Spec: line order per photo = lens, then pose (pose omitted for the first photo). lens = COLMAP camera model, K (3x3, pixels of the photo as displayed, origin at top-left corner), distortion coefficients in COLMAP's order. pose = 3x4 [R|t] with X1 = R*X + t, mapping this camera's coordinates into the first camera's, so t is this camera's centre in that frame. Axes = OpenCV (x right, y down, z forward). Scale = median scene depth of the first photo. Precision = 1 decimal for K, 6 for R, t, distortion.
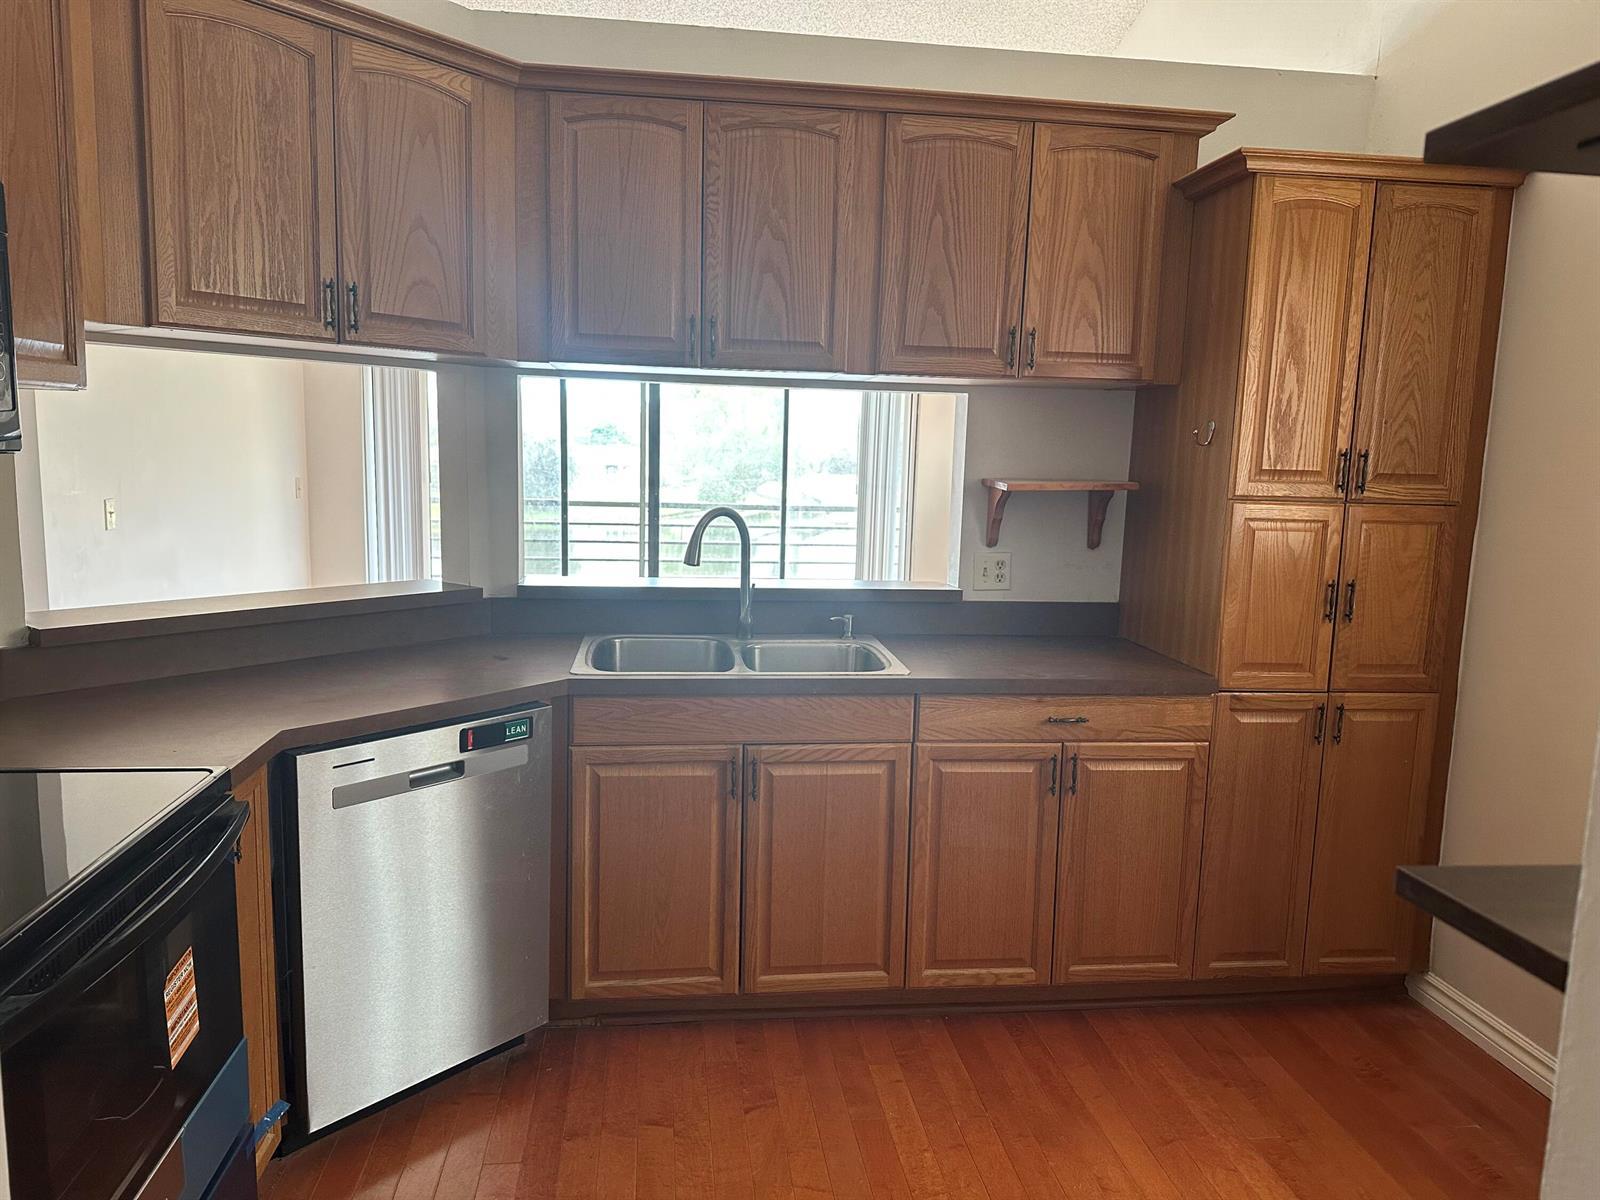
lens RADIAL K [[1150.4, 0, 798.7], [0, 1150.4, 598.6], [0, 0, 1]] dist [0.074965, -0.066225]
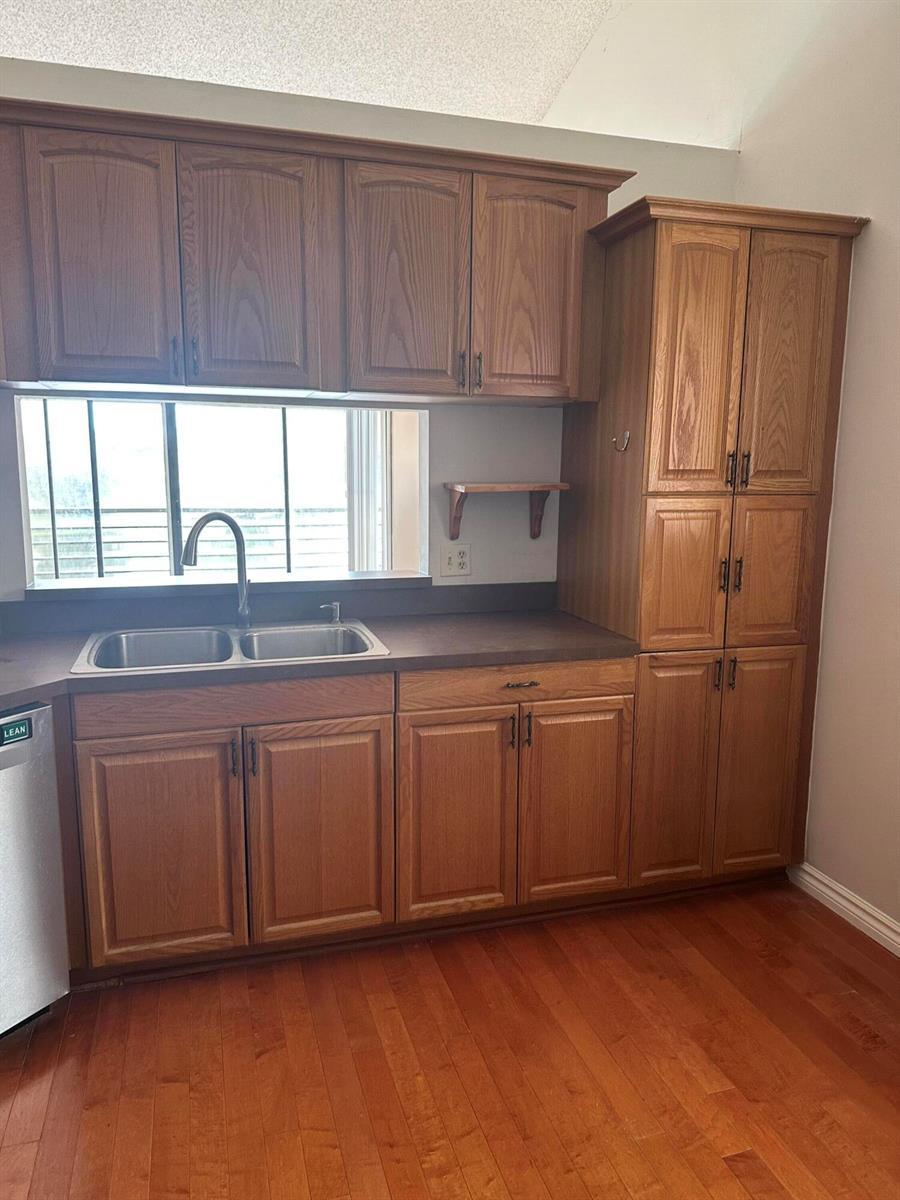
lens RADIAL K [[862.8, 0, 460.5], [0, 862.8, 603.4], [0, 0, 1]] dist [0.074965, -0.066225]
pose [[0.983829, -0.048117, 0.172524, 0.020253], [0.042537, 0.998450, 0.035898, -0.012764], [-0.173984, -0.027979, 0.984351, 0.137758]]
